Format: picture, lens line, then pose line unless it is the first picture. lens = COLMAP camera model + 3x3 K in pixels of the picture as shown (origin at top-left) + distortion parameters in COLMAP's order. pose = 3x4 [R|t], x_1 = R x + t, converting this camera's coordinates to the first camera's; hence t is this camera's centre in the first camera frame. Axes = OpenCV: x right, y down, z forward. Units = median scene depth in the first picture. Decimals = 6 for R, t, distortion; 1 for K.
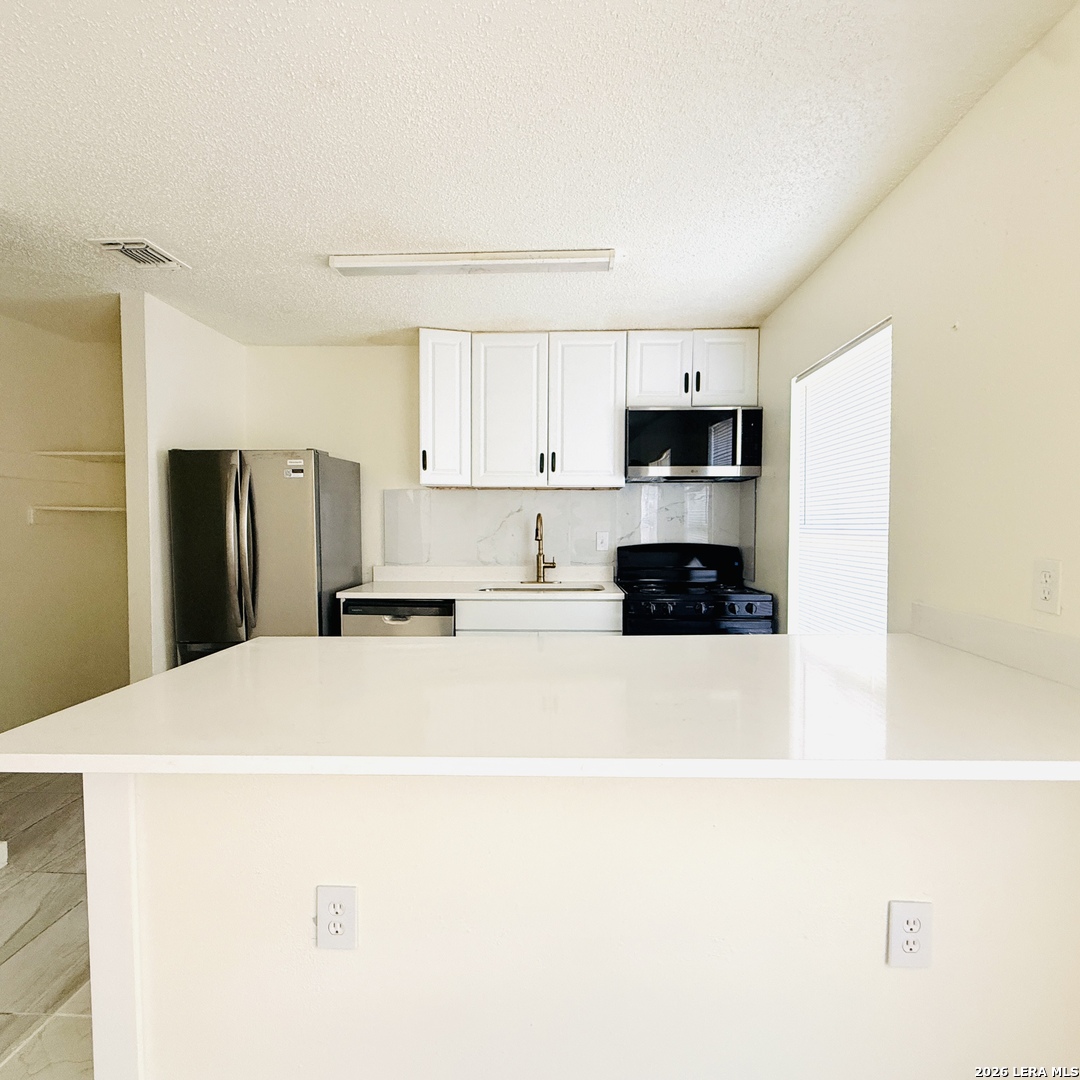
lens RADIAL K [[592.5, 0, 540.0], [0, 592.5, 540.0], [0, 0, 1]] dist [-0.000675, -0.001710]
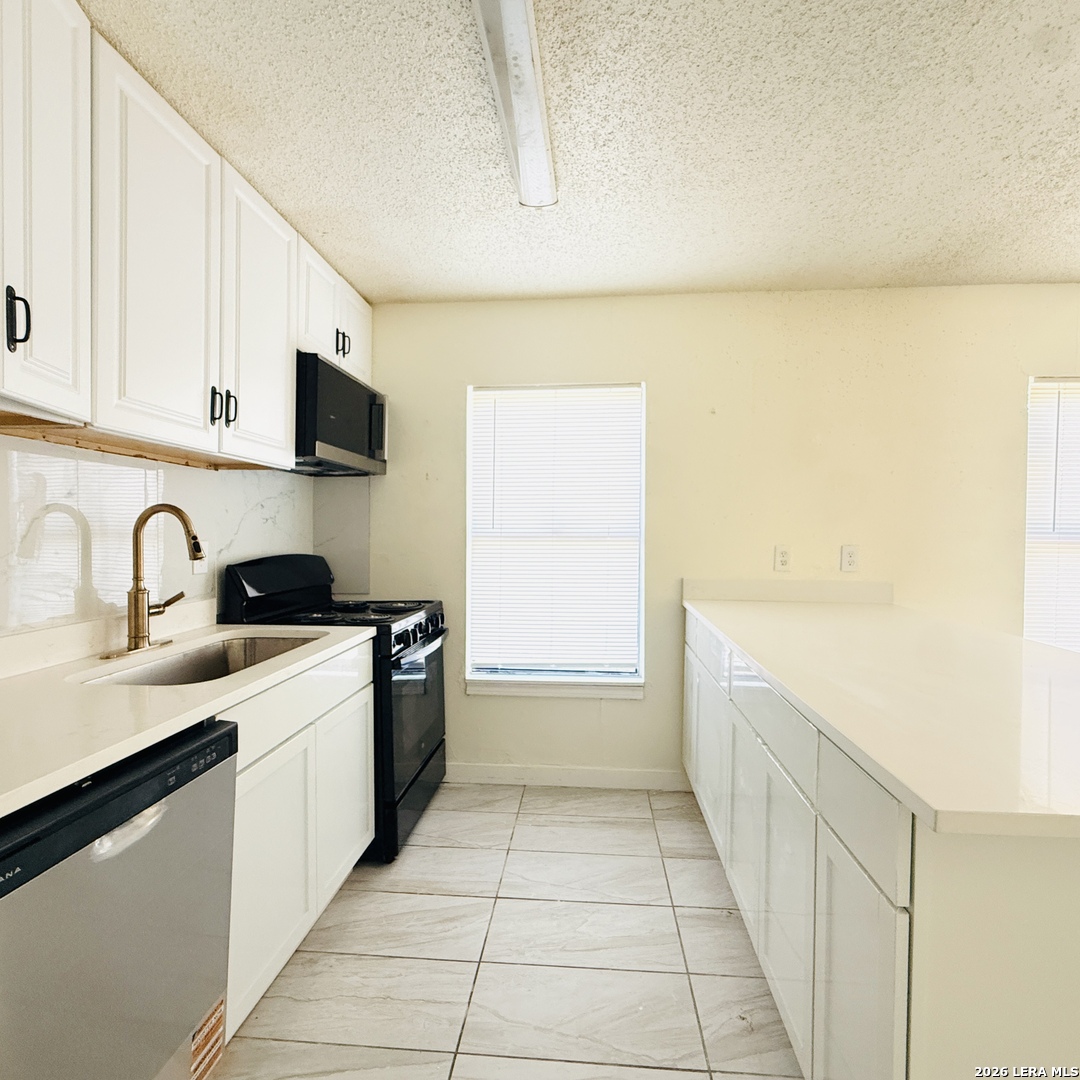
lens RADIAL K [[592.5, 0, 540.0], [0, 592.5, 540.0], [0, 0, 1]] dist [-0.000675, -0.001710]
pose [[0.055912, -0.013653, 0.998342, -0.489684], [0.024329, 0.999628, 0.012308, -0.014281], [-0.998139, 0.023601, 0.056223, 0.693741]]
